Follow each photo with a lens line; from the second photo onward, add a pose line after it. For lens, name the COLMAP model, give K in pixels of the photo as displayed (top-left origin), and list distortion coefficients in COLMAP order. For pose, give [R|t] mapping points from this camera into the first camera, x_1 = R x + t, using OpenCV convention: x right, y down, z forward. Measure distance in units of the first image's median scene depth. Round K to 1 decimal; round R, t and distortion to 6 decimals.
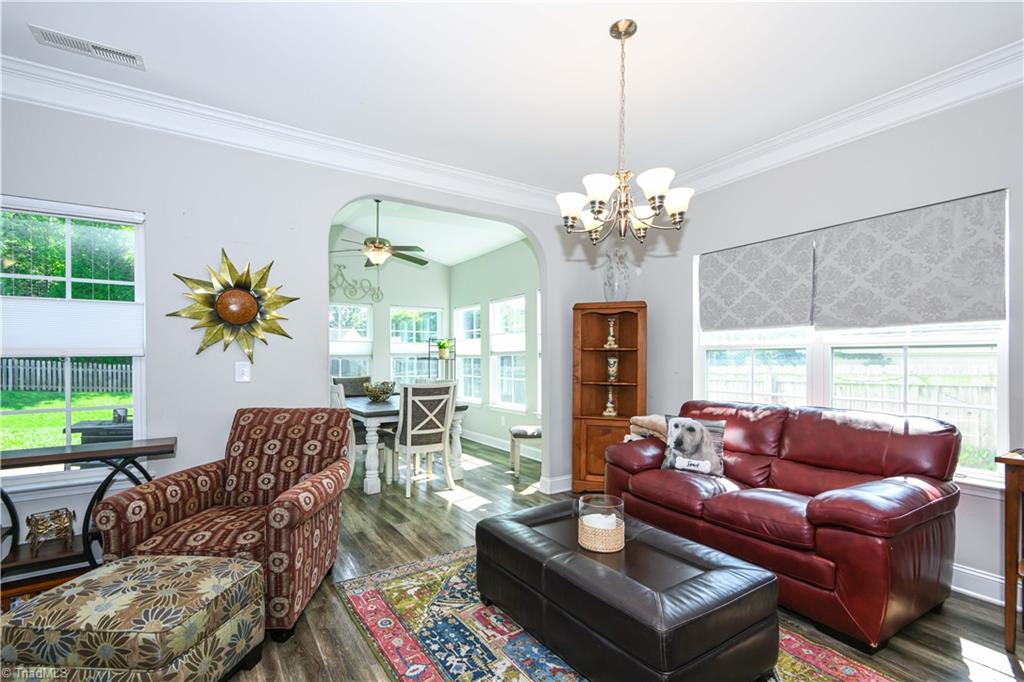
lens RADIAL K [[466.1, 0, 511.0], [0, 466.1, 360.0], [0, 0, 1]] dist [0.020631, 0.000211]
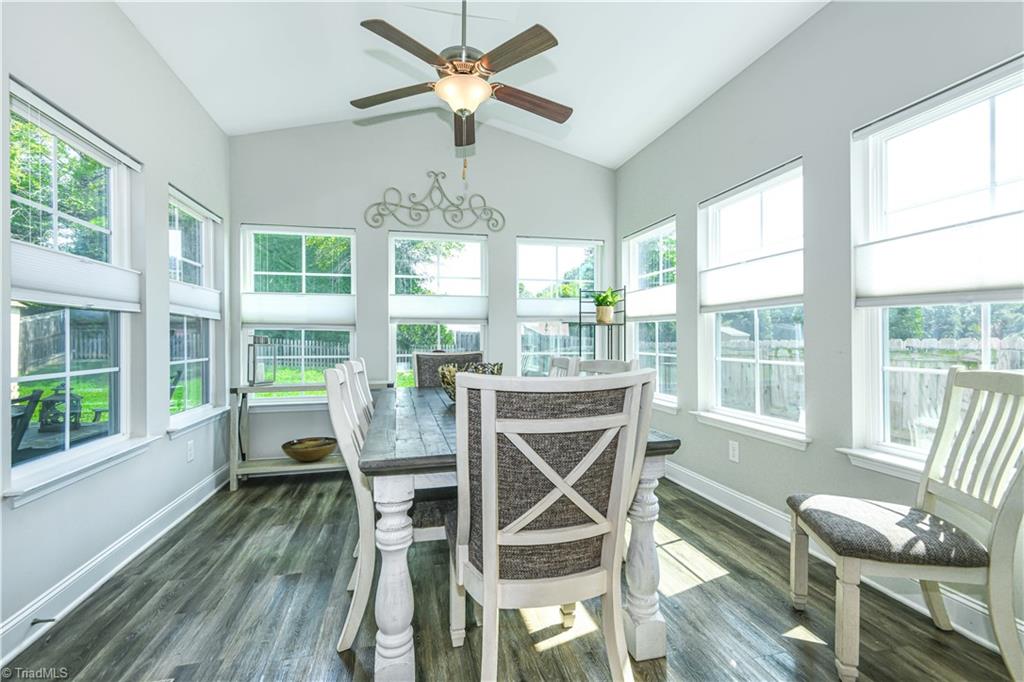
lens RADIAL K [[470.7, 0, 512.0], [0, 470.7, 341.0], [0, 0, 1]] dist [0.021258, 0.000462]
pose [[0.944378, 0.002842, -0.328851, -0.078405], [-0.001261, 0.999987, 0.005019, 0.020606], [0.328860, -0.004325, 0.944369, 0.528646]]
